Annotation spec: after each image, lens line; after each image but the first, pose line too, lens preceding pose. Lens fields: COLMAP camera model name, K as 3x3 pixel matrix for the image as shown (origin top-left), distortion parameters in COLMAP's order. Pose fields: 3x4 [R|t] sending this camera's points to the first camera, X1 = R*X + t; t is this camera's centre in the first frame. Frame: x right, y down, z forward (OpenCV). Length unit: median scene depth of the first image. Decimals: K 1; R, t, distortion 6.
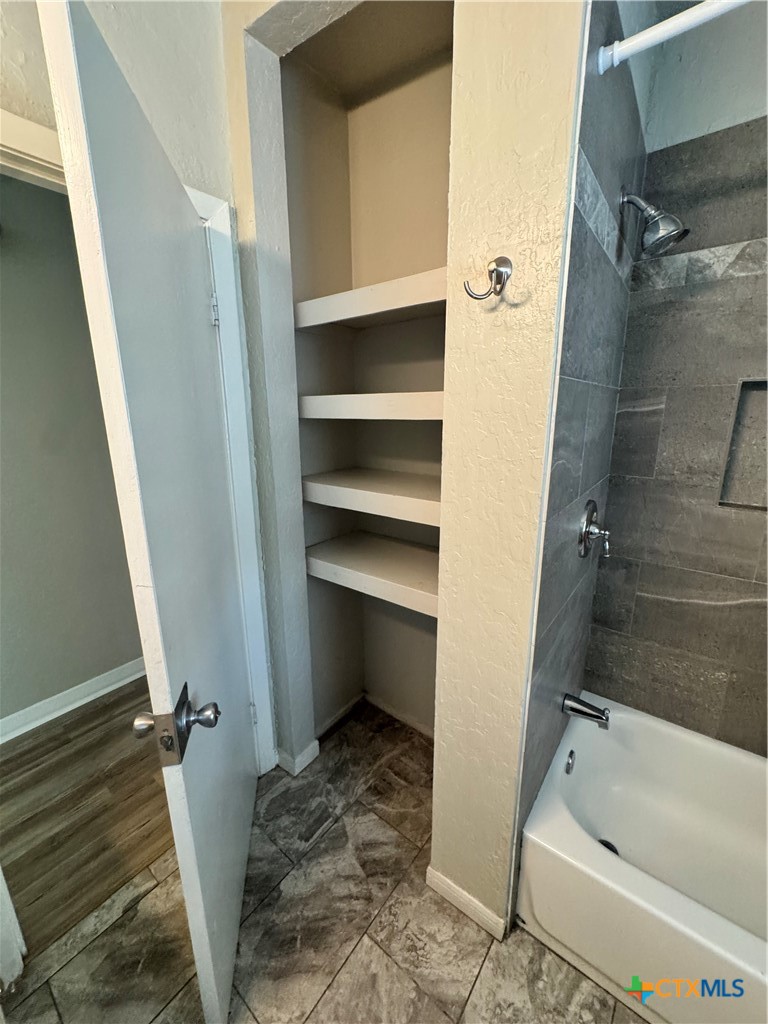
lens RADIAL K [[407.7, 0, 385.0], [0, 407.7, 507.8], [0, 0, 1]] dist [-0.003663, 0.000352]
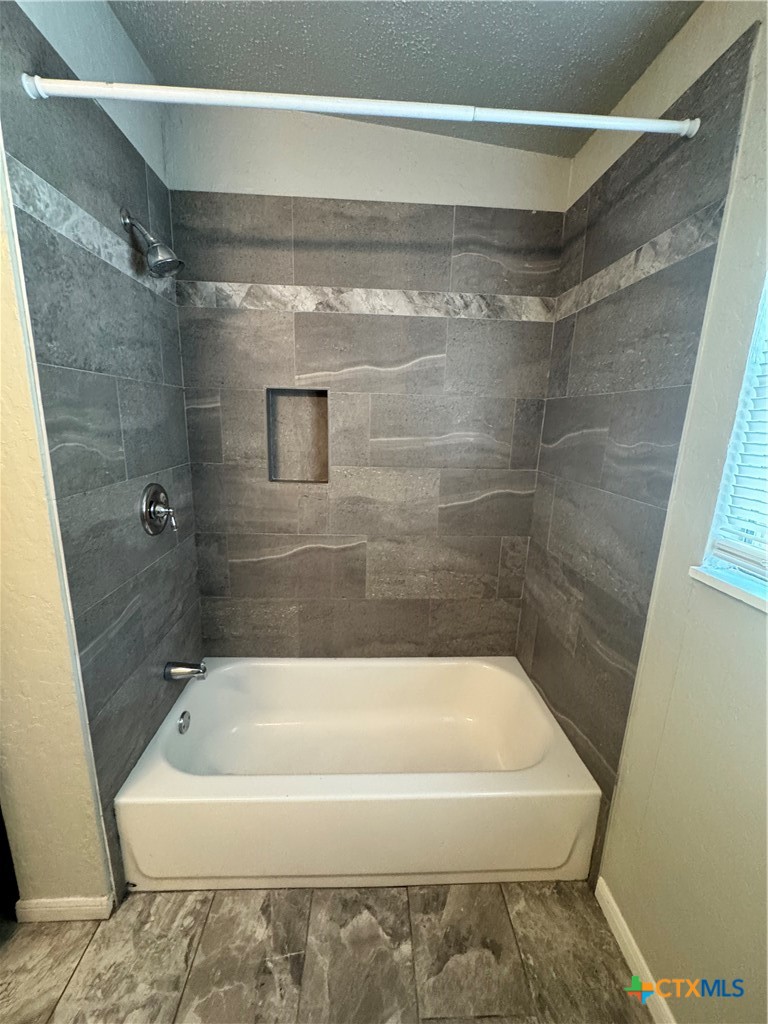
lens RADIAL K [[407.7, 0, 384.6], [0, 407.7, 510.1], [0, 0, 1]] dist [-0.003663, 0.000352]
pose [[0.761033, -0.110077, 0.639306, 0.255884], [0.116066, 0.992701, 0.032760, 0.088983], [-0.638246, 0.049270, 0.768254, -0.259193]]
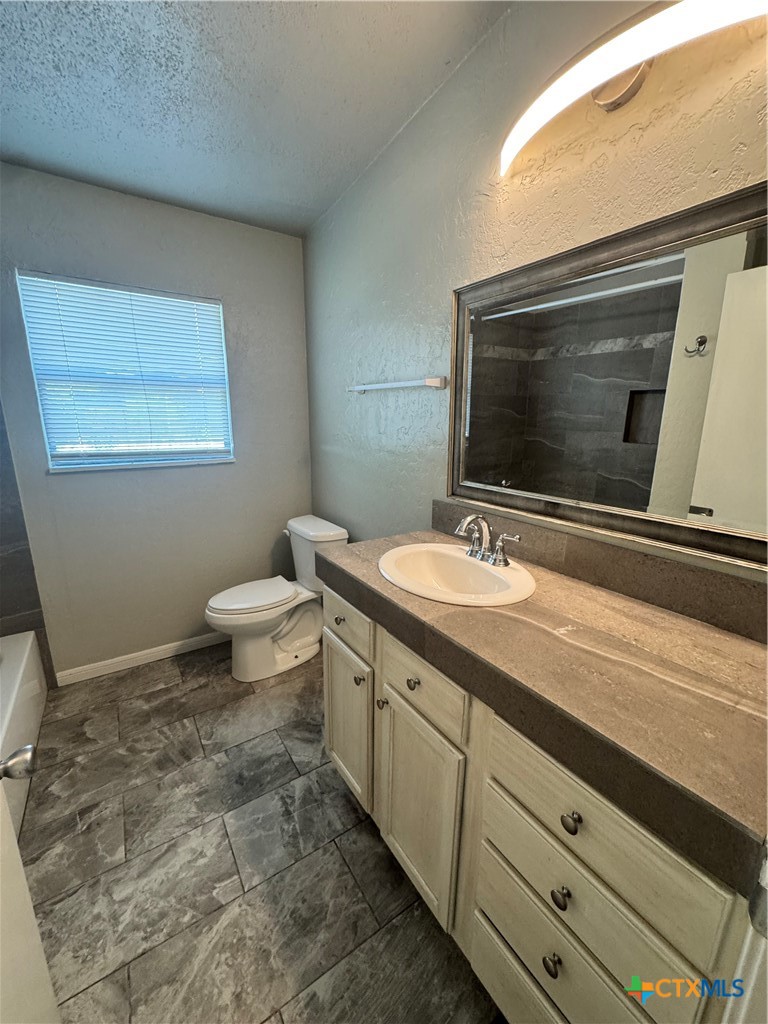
lens RADIAL K [[407.7, 0, 382.0], [0, 407.7, 510.1], [0, 0, 1]] dist [-0.003663, 0.000352]
pose [[-0.947900, -0.078169, 0.308827, -0.564830], [0.067705, 0.897847, 0.435071, -0.171825], [-0.311289, 0.433313, -0.845777, 0.965107]]
